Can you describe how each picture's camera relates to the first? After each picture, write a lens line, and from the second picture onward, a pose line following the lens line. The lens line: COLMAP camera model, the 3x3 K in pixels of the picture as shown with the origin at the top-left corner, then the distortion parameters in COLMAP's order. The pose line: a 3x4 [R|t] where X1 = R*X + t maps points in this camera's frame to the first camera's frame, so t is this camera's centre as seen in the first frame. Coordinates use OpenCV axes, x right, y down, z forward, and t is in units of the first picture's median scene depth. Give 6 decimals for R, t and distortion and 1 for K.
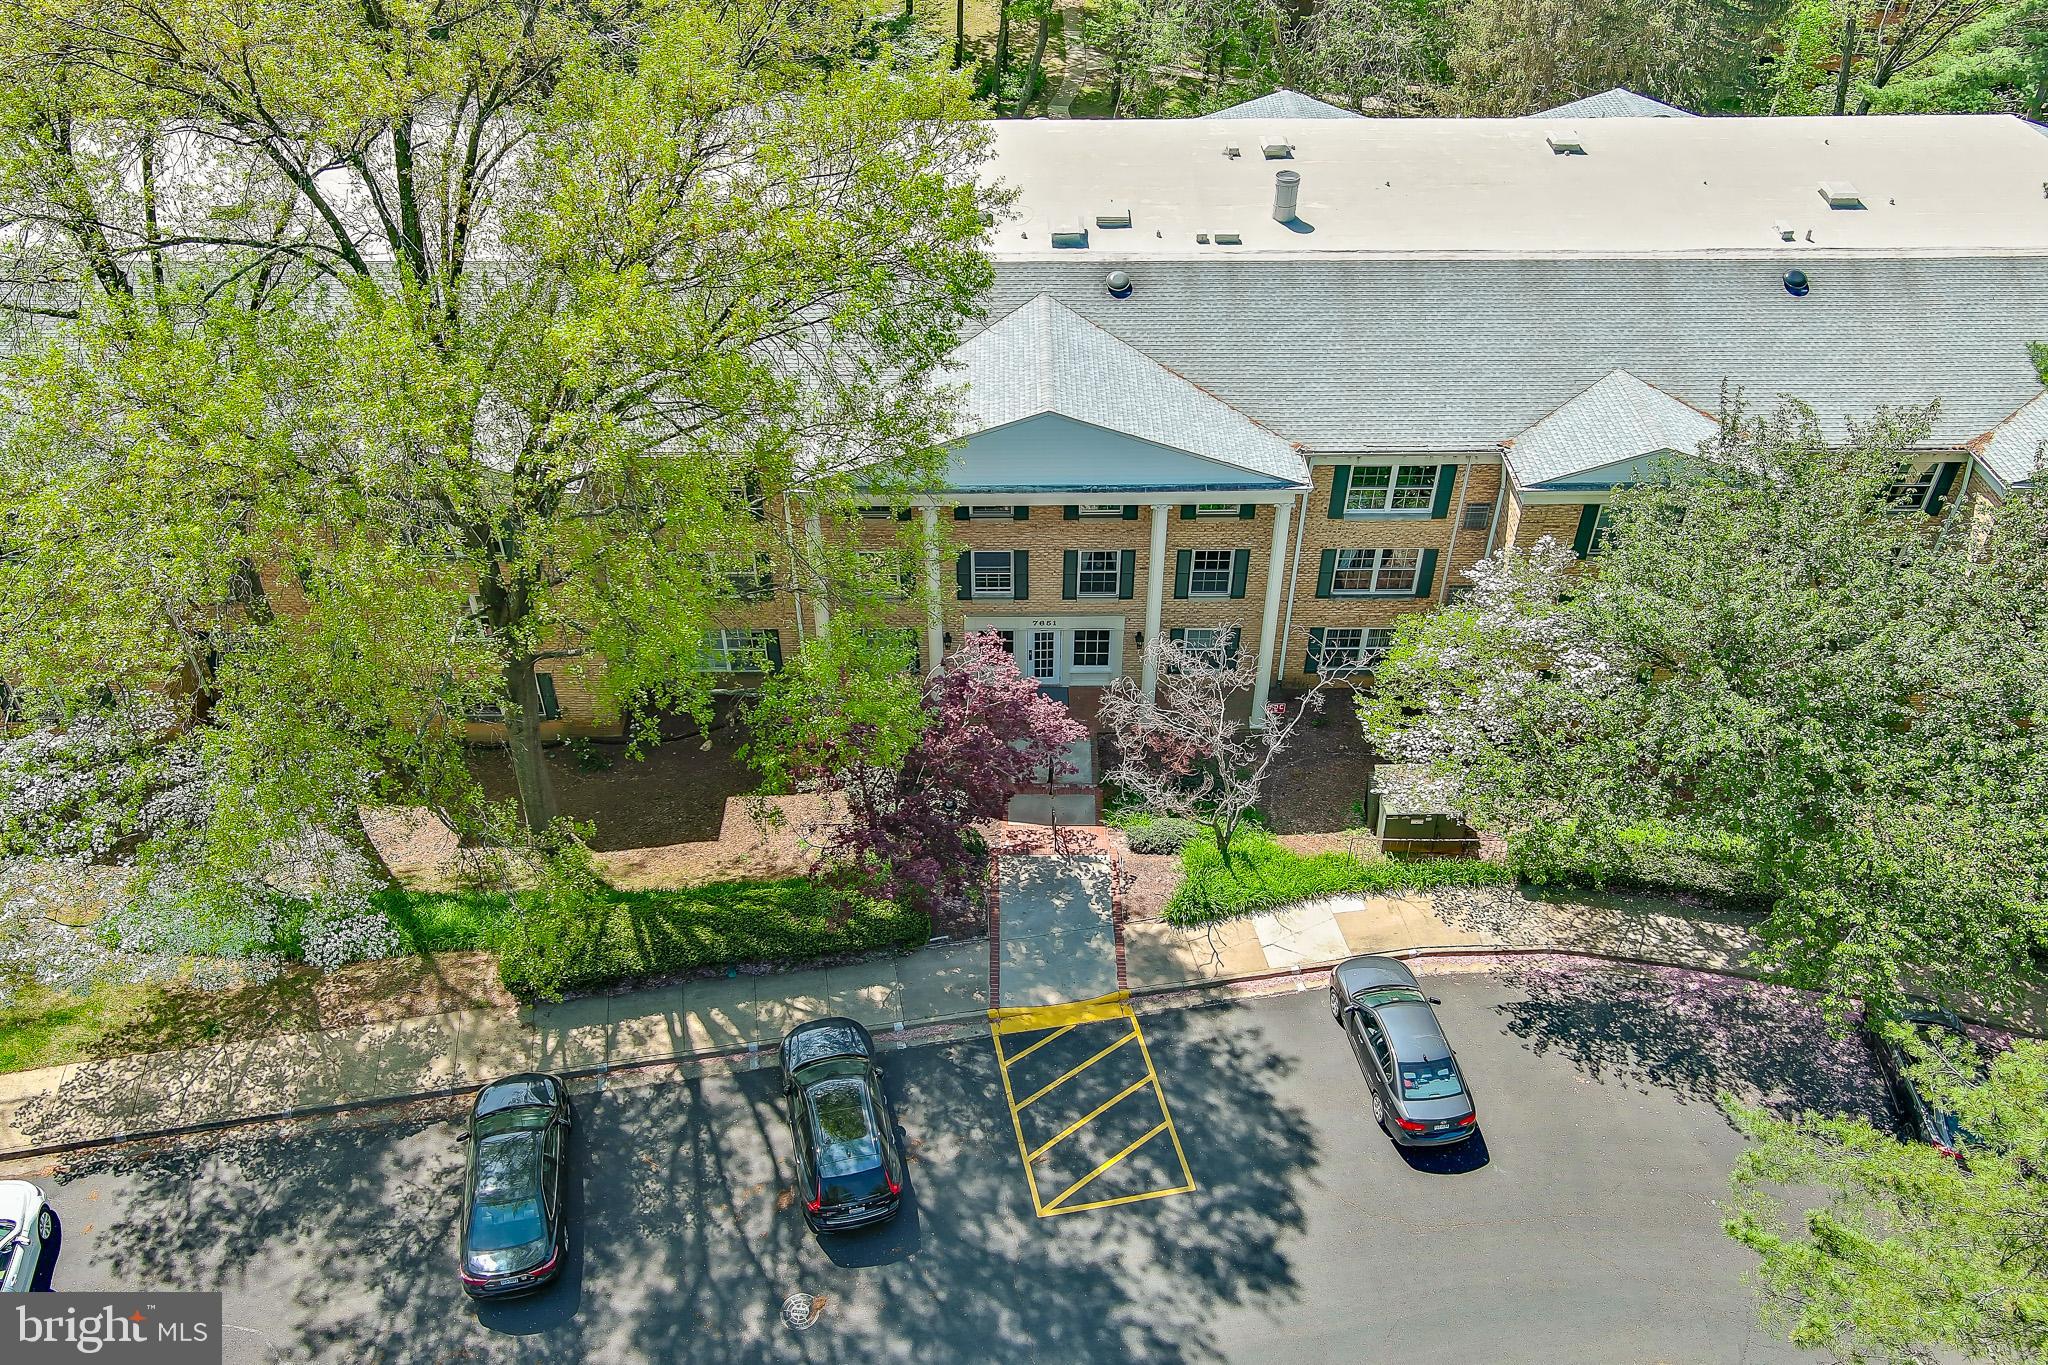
lens RADIAL K [[1598.9, 0, 1023.2], [0, 1598.9, 688.5], [0, 0, 1]] dist [0.024543, -0.020570]
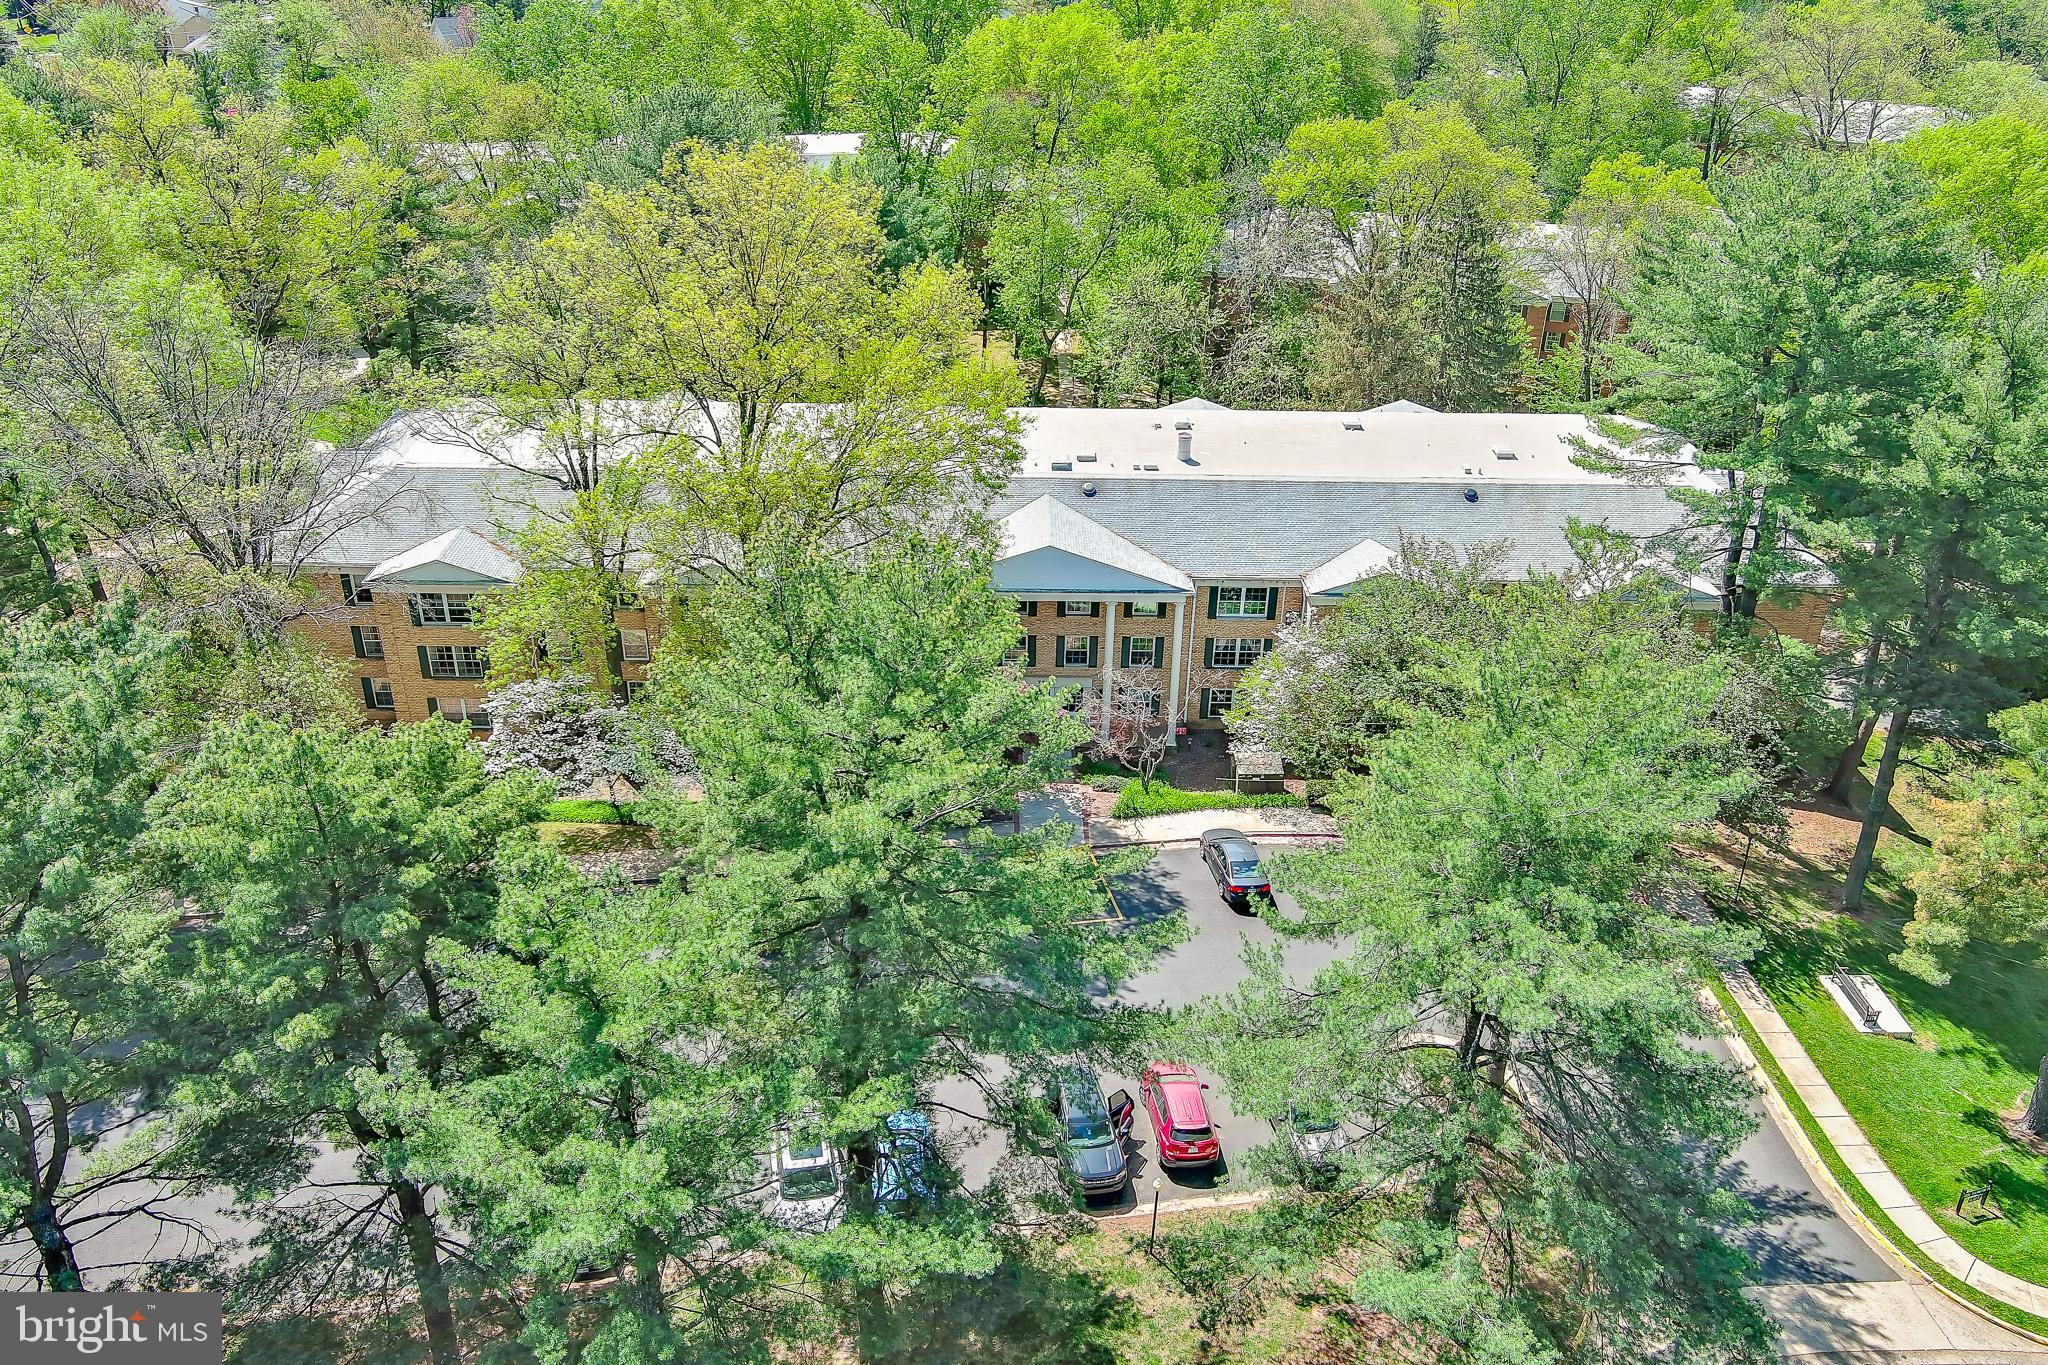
lens RADIAL K [[1598.9, 0, 1024.4], [0, 1598.9, 700.0], [0, 0, 1]] dist [0.024543, -0.020570]
pose [[0.999856, 0.015650, 0.006596, -0.020699], [-0.014084, 0.981109, -0.192943, 0.331465], [-0.009491, 0.192822, 0.981188, -0.718512]]
